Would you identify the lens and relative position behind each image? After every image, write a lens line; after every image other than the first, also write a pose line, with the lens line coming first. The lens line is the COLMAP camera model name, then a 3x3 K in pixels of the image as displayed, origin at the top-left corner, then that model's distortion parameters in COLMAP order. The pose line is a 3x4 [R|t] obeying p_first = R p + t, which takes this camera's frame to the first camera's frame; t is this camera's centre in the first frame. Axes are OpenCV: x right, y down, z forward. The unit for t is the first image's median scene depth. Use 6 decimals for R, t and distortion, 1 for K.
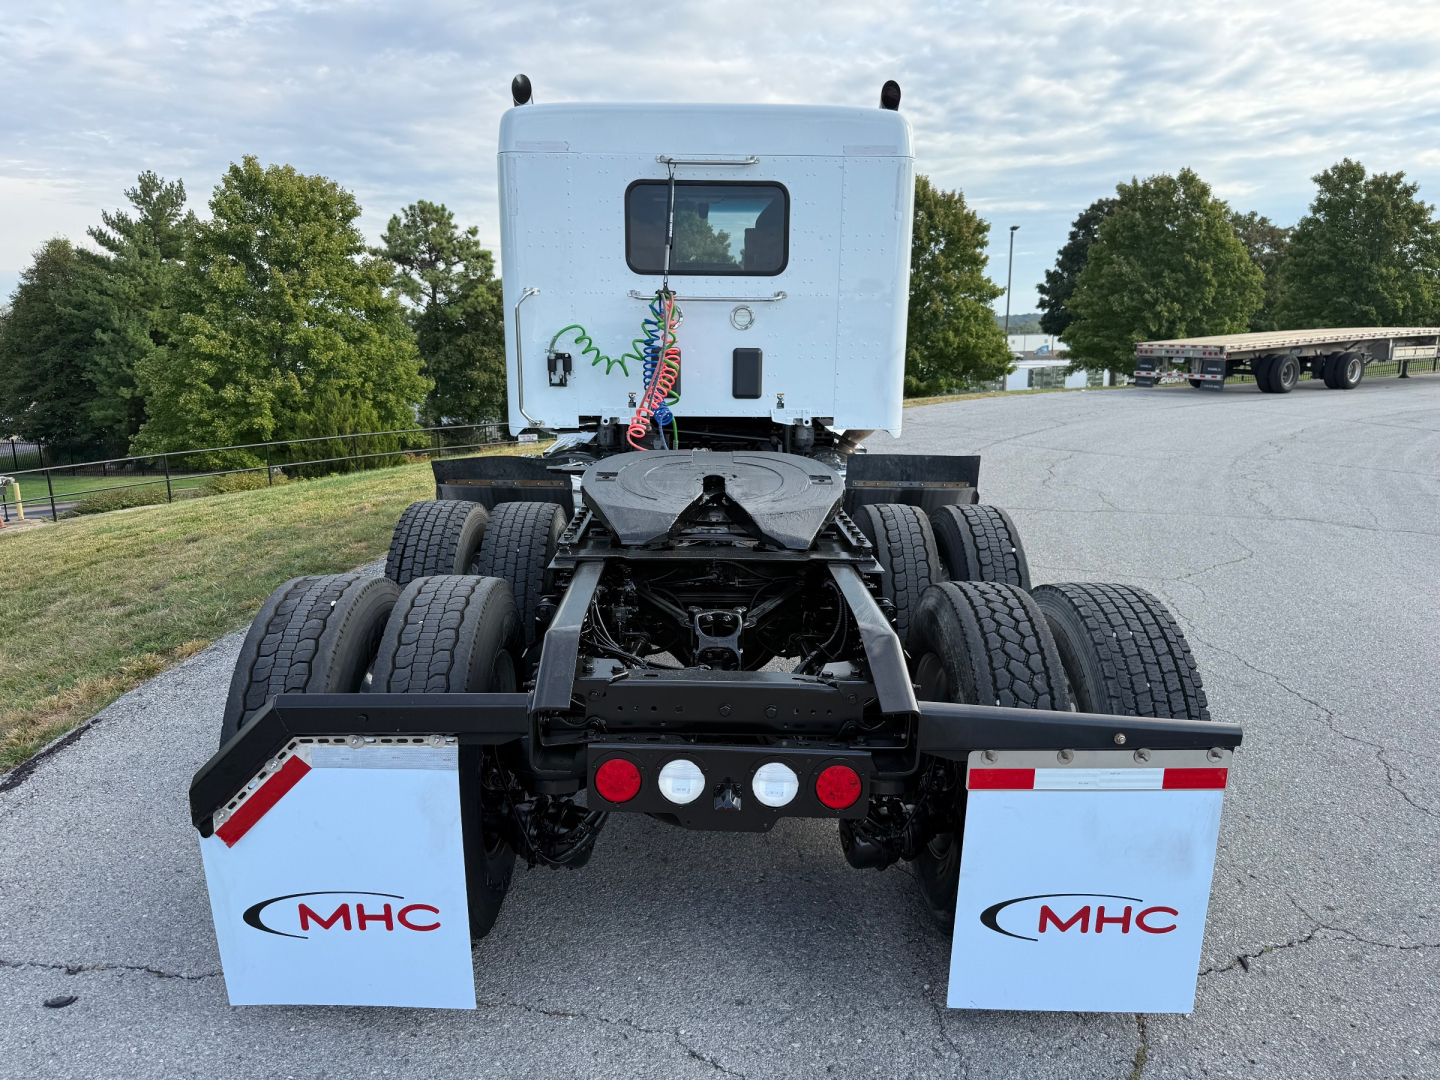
lens RADIAL K [[1036.6, 0, 702.5], [0, 1036.6, 518.1], [0, 0, 1]] dist [-0.016121, -0.002063]
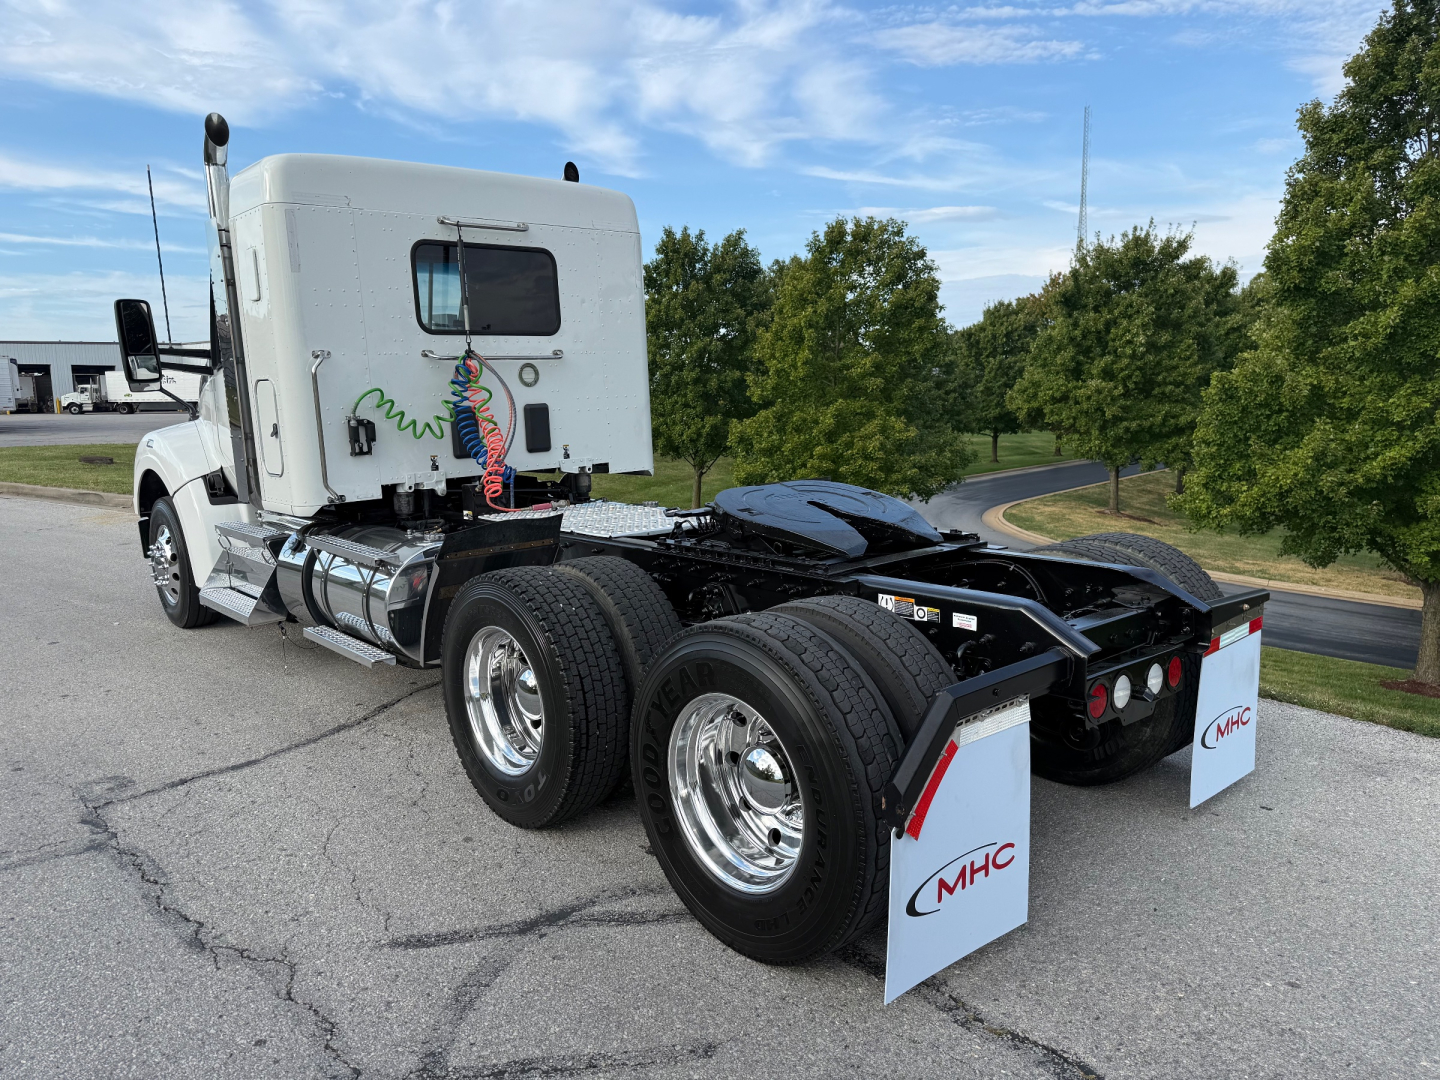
lens RADIAL K [[1019.4, 0, 745.4], [0, 1019.4, 539.1], [0, 0, 1]] dist [0.061688, -0.092510]
pose [[0.762780, -0.135811, 0.632235, -0.463977], [0.150673, 0.988114, 0.030474, -0.028663], [-0.628859, 0.072016, 0.774177, 0.075191]]
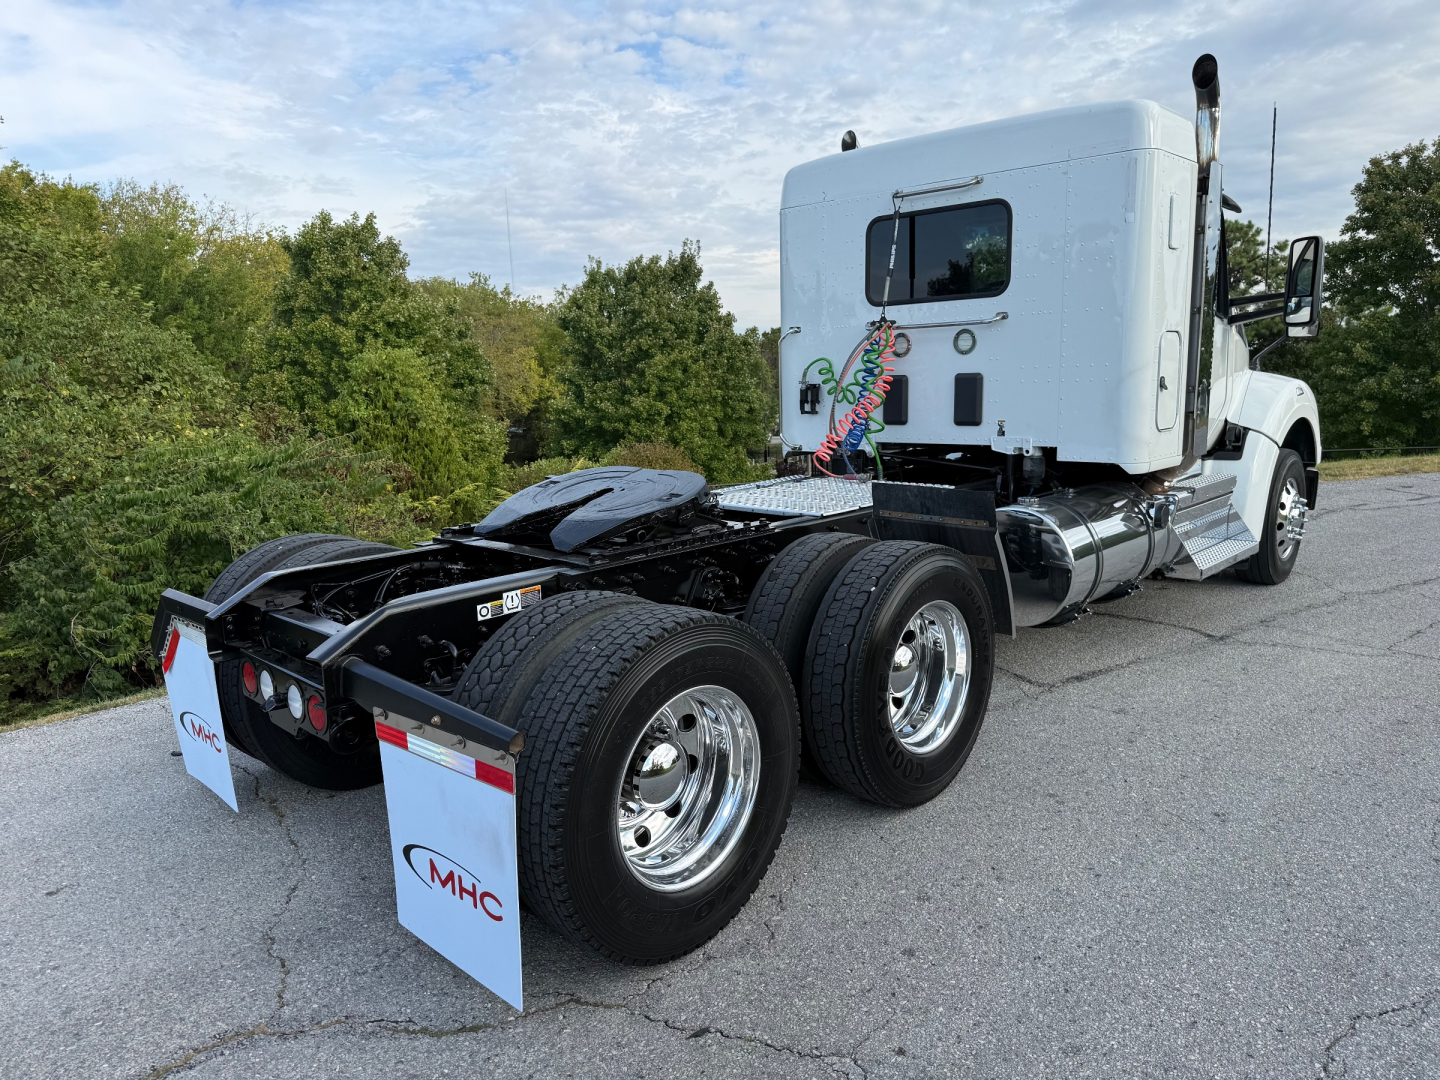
lens RADIAL K [[1036.6, 0, 702.5], [0, 1036.6, 518.1], [0, 0, 1]] dist [-0.016121, -0.002063]
pose [[0.709552, 0.062863, -0.701843, 0.546598], [-0.083846, 0.996469, 0.004485, -0.014061], [0.699646, 0.055664, 0.712318, 0.150914]]
